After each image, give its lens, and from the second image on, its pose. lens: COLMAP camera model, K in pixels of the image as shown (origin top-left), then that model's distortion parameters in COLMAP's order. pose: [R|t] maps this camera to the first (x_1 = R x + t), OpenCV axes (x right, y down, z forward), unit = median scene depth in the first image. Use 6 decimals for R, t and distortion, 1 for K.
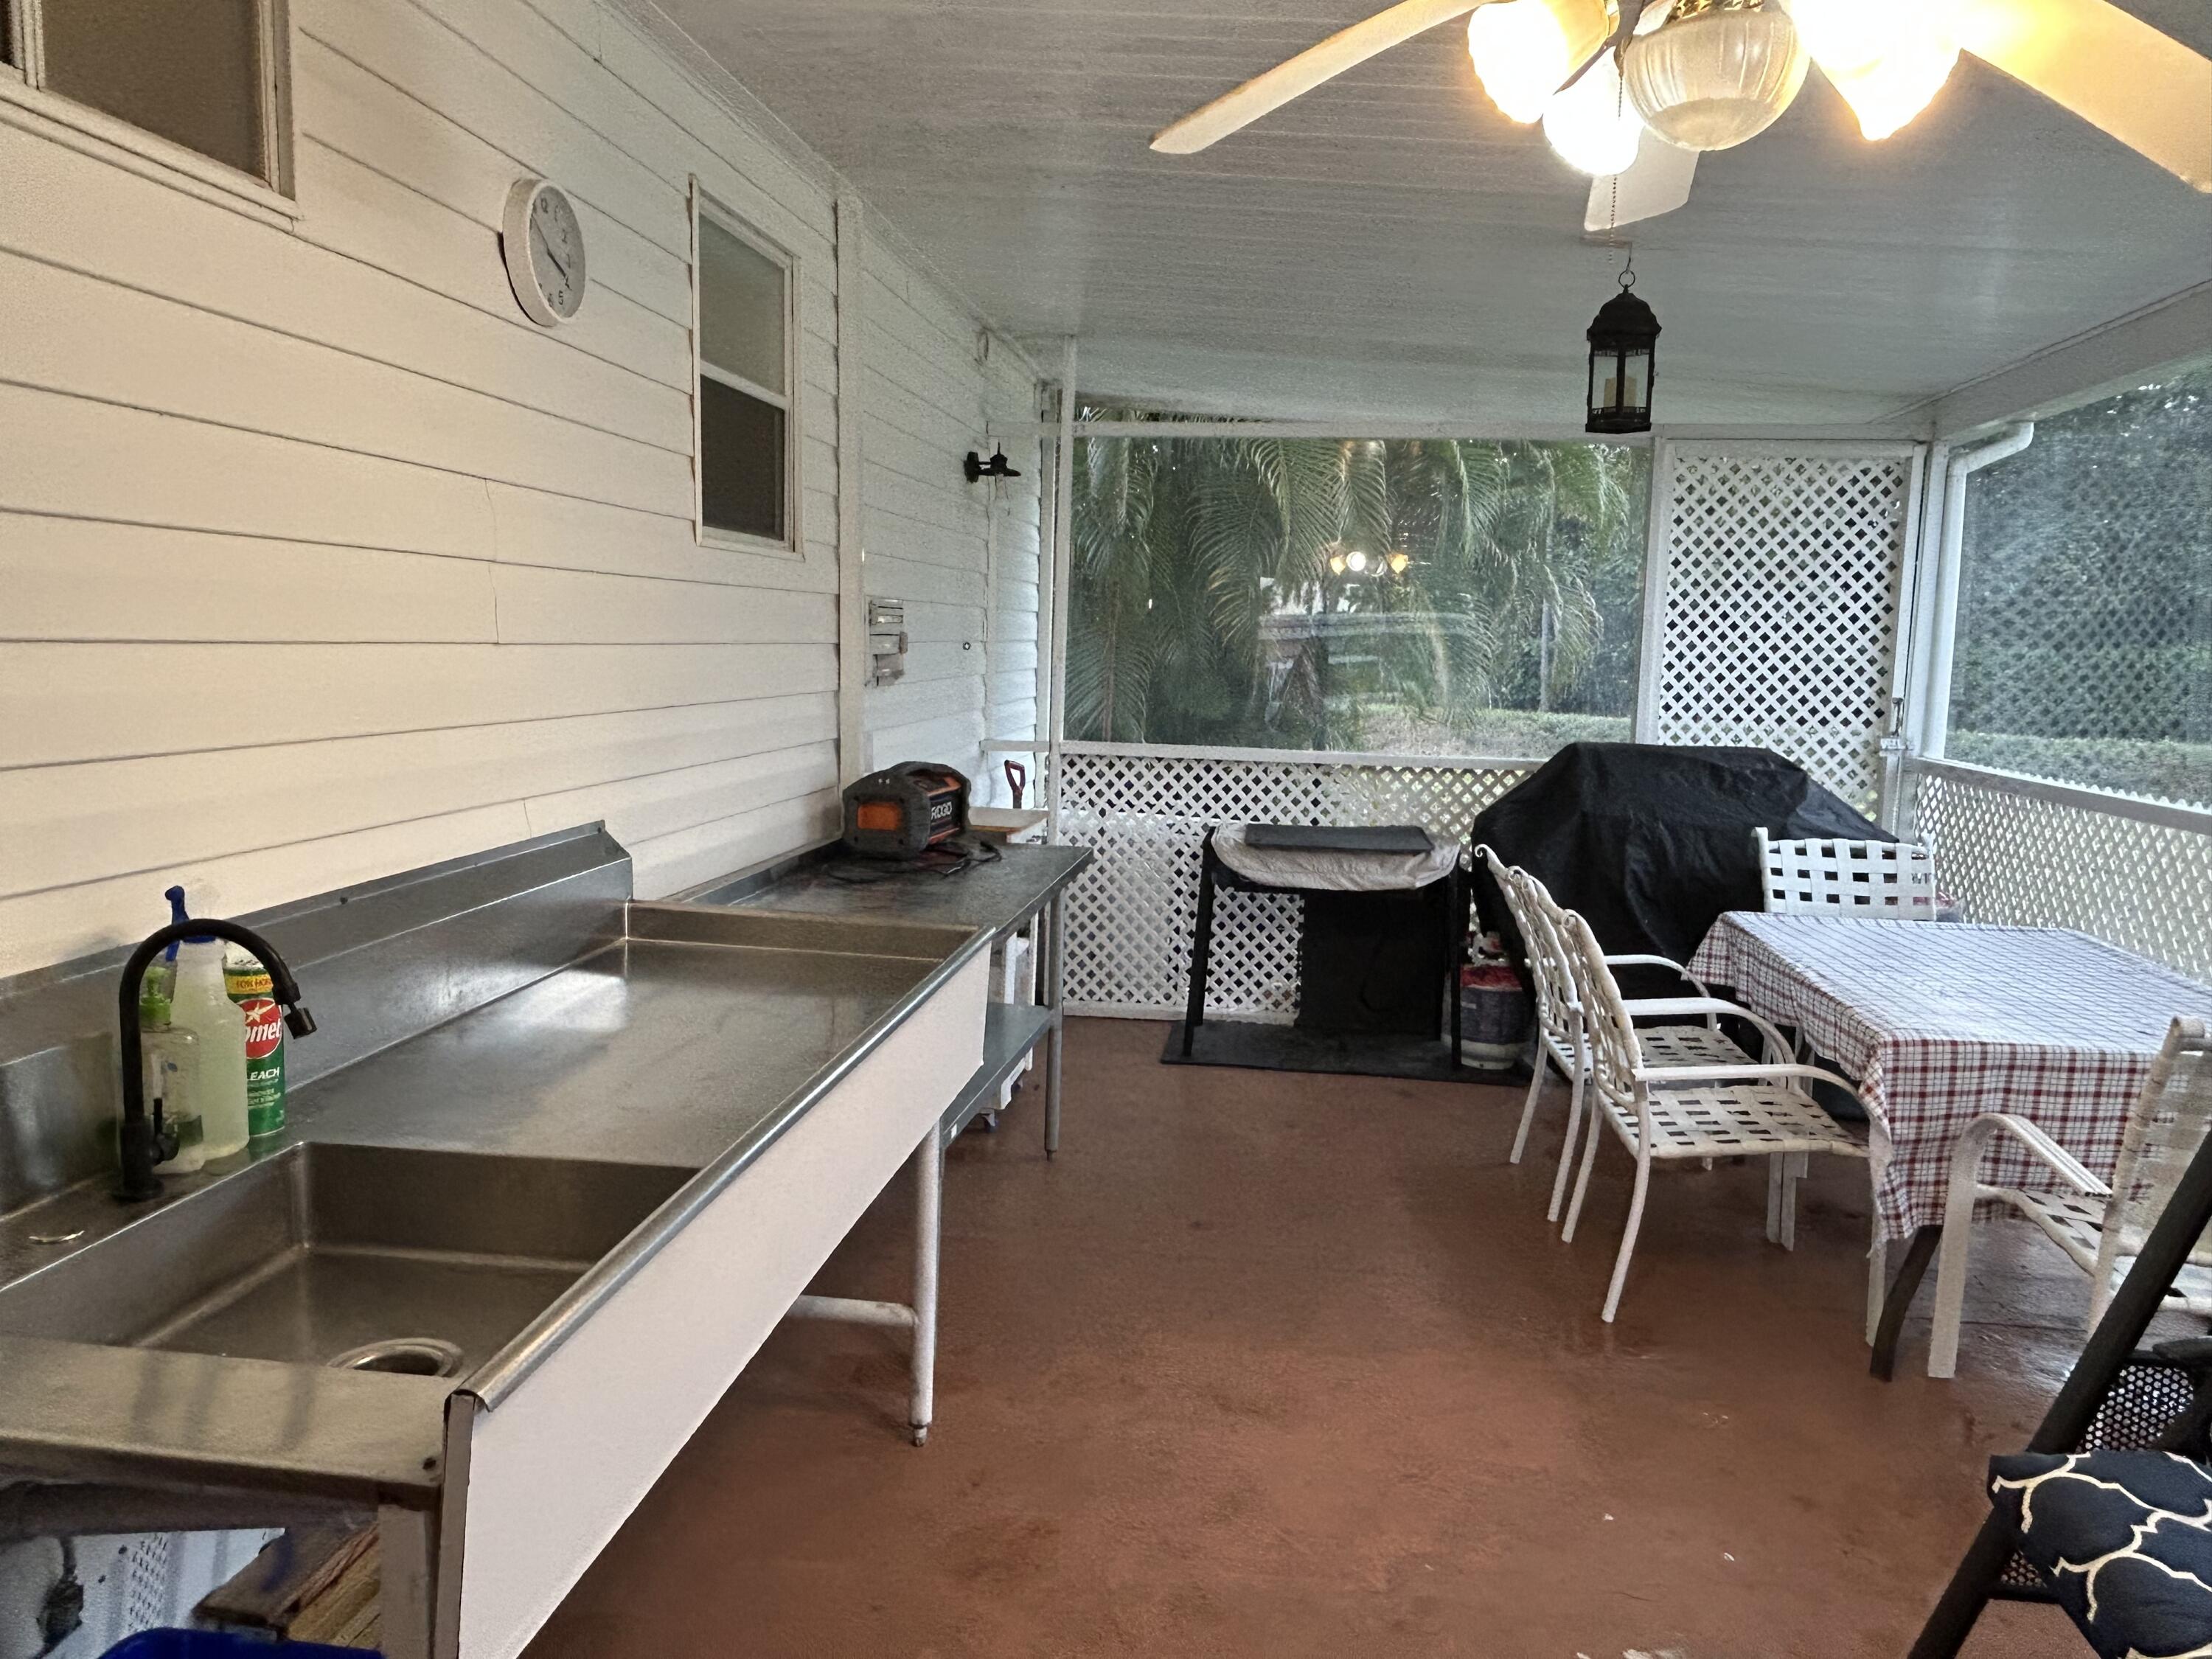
lens RADIAL K [[1600.2, 0, 1106.0], [0, 1600.2, 829.5], [0, 0, 1]] dist [-0.002827, -0.009818]
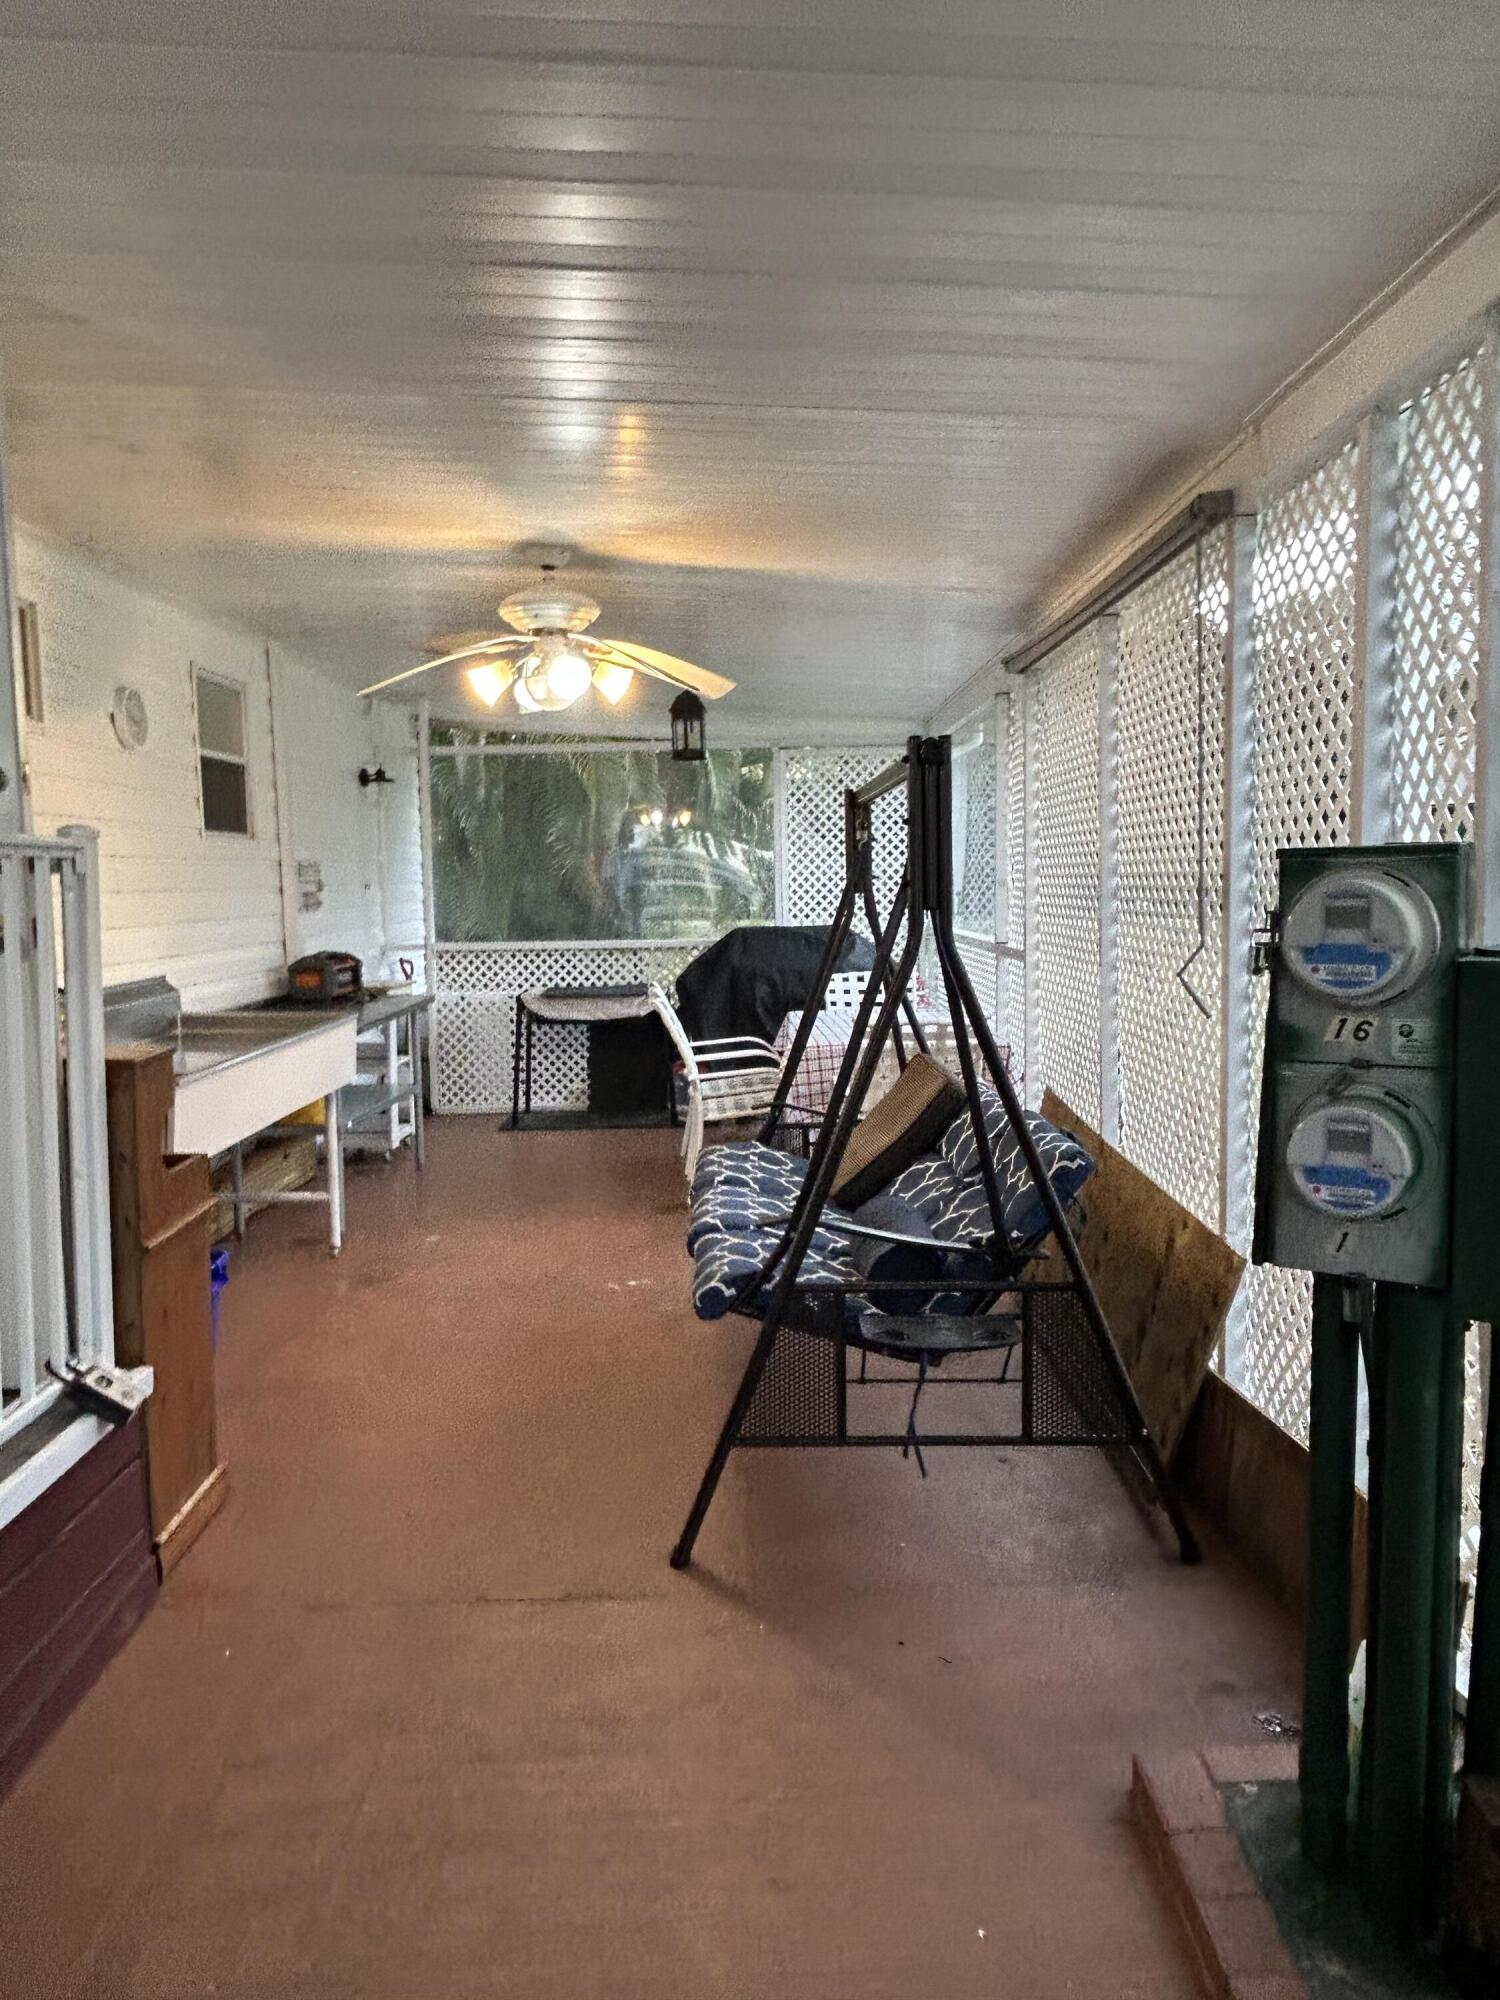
lens RADIAL K [[1420.9, 0, 741.7], [0, 1420.9, 999.9], [0, 0, 1]] dist [0.009502, 0.001672]
pose [[0.990075, -0.055703, 0.129032, 0.107632], [0.059576, 0.997876, -0.026349, 0.067649], [-0.127290, 0.033774, 0.991290, -0.529260]]
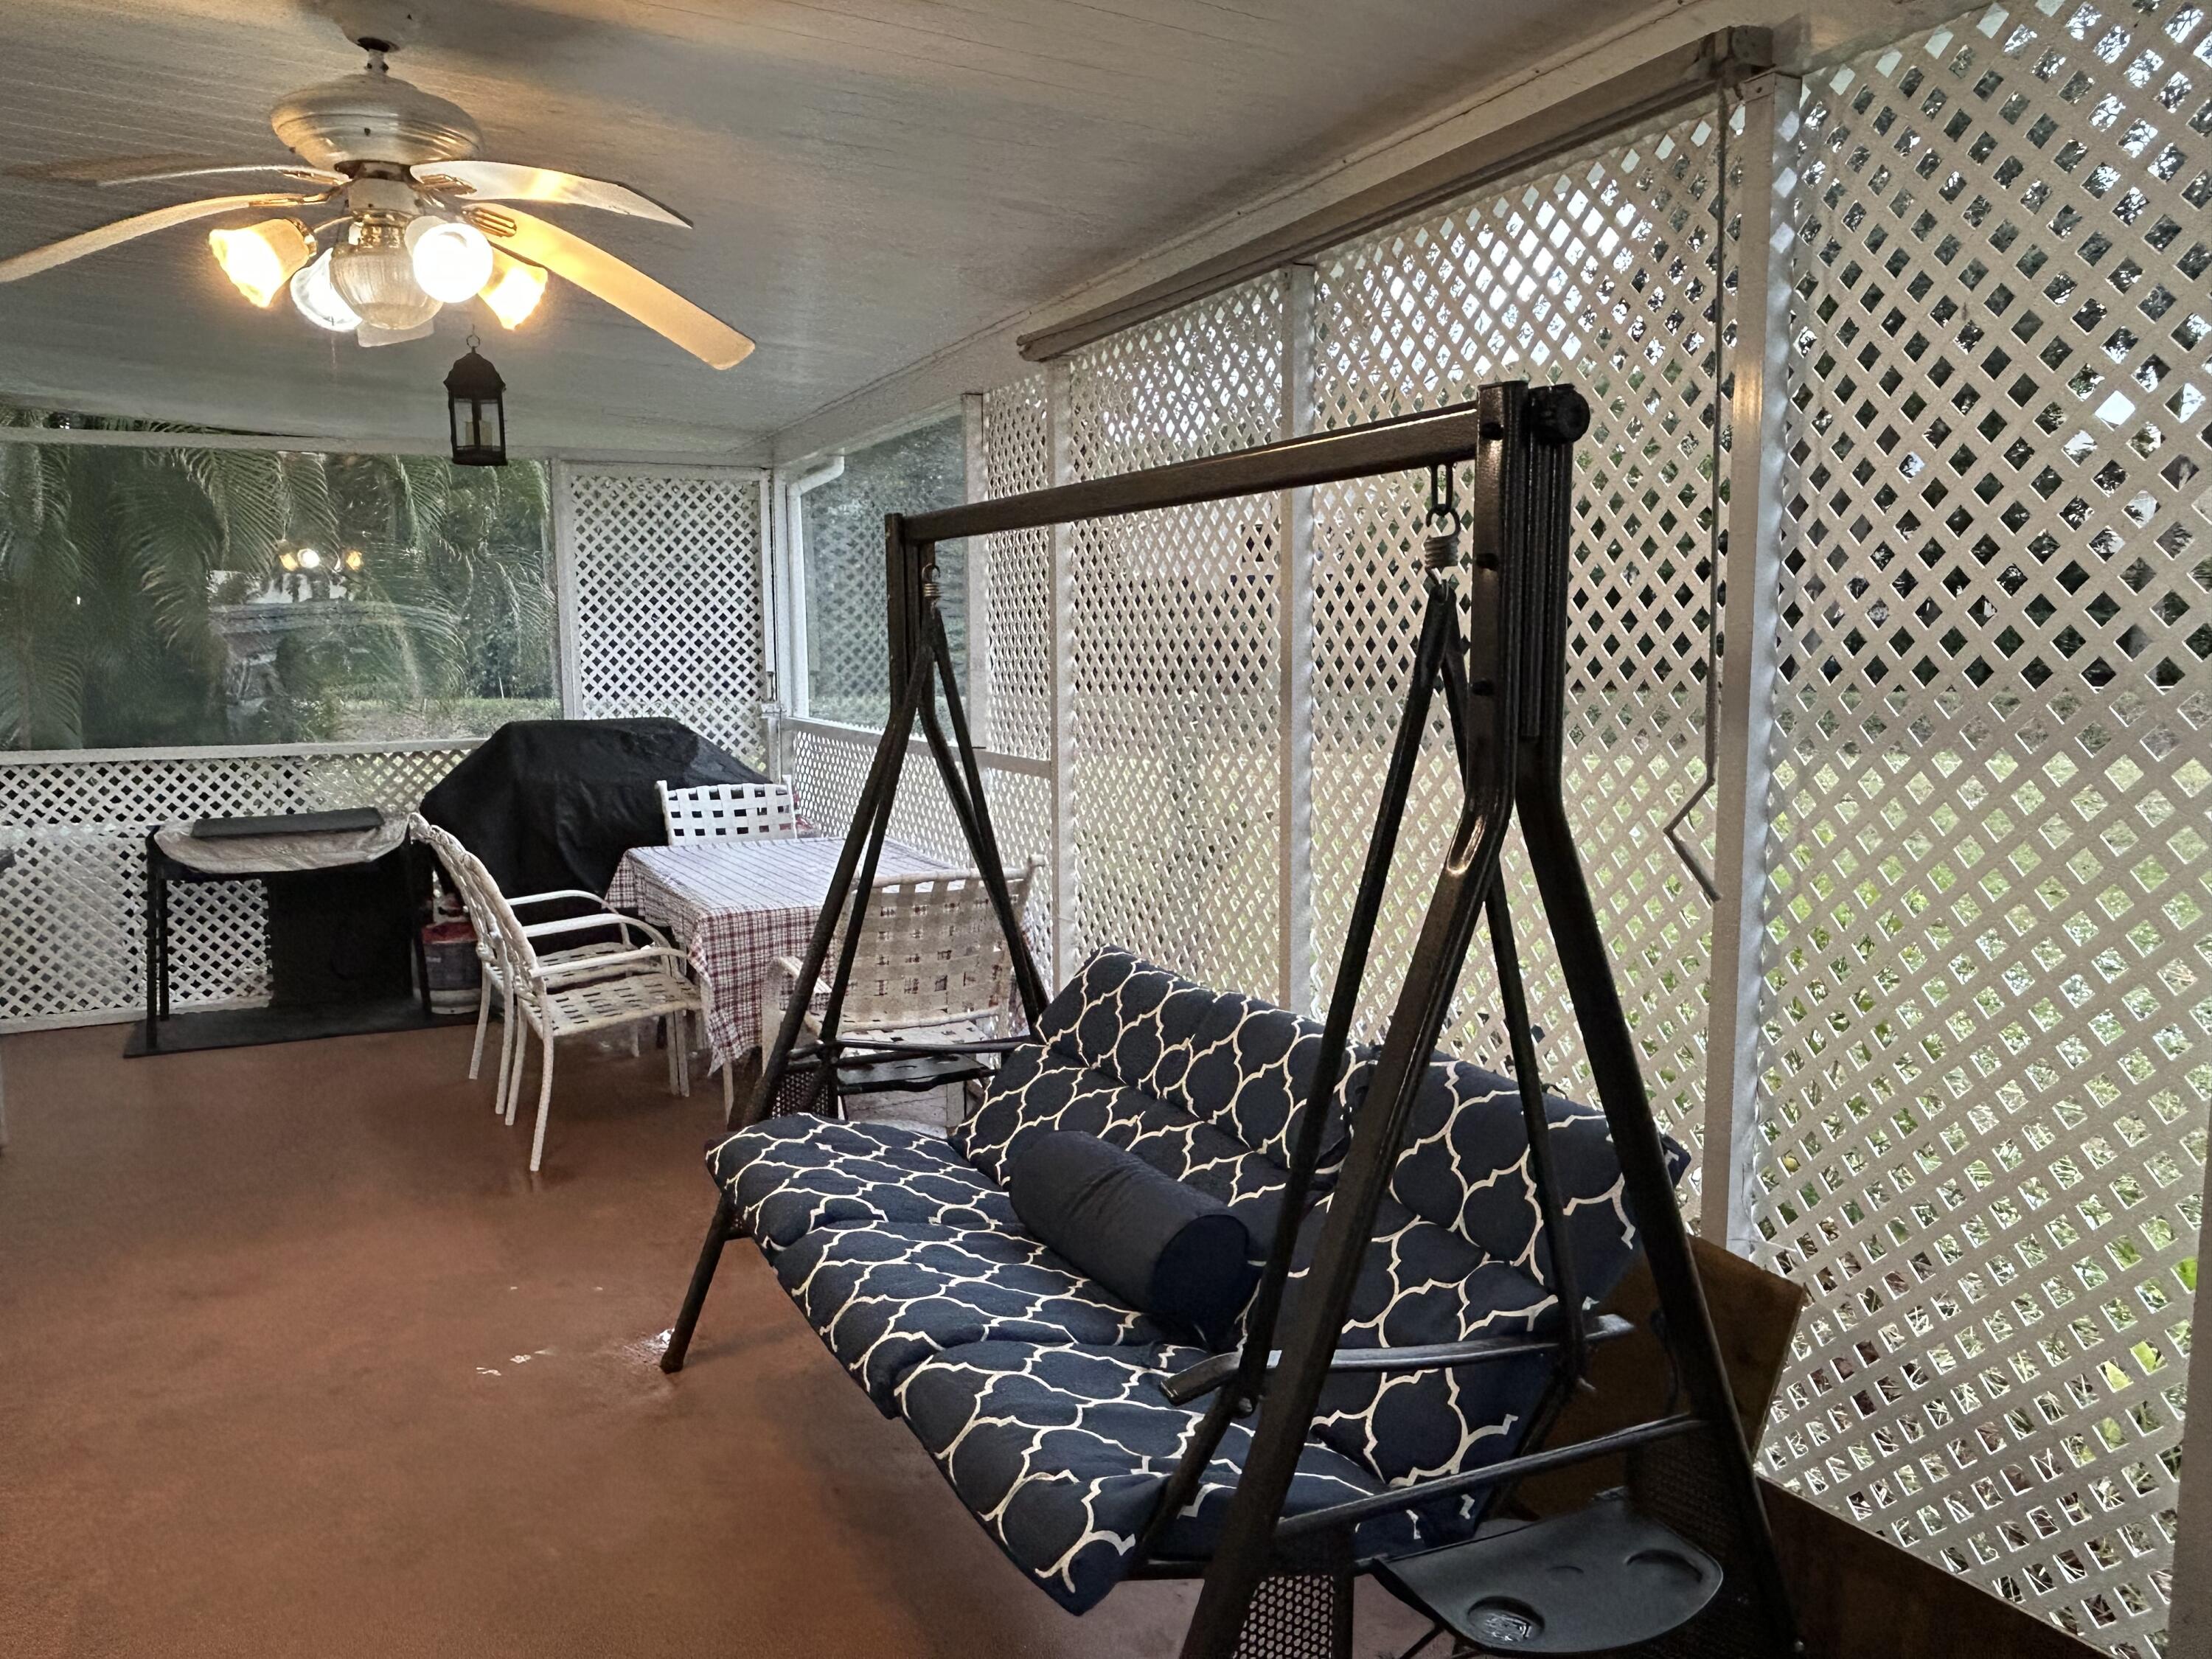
lens RADIAL K [[1600.2, 0, 1106.0], [0, 1600.2, 829.5], [0, 0, 1]] dist [-0.002827, -0.009818]
pose [[0.833723, -0.096202, 0.543738, 0.018844], [0.091807, 0.995151, 0.035299, 0.023205], [-0.544497, 0.020489, 0.838513, -0.214861]]
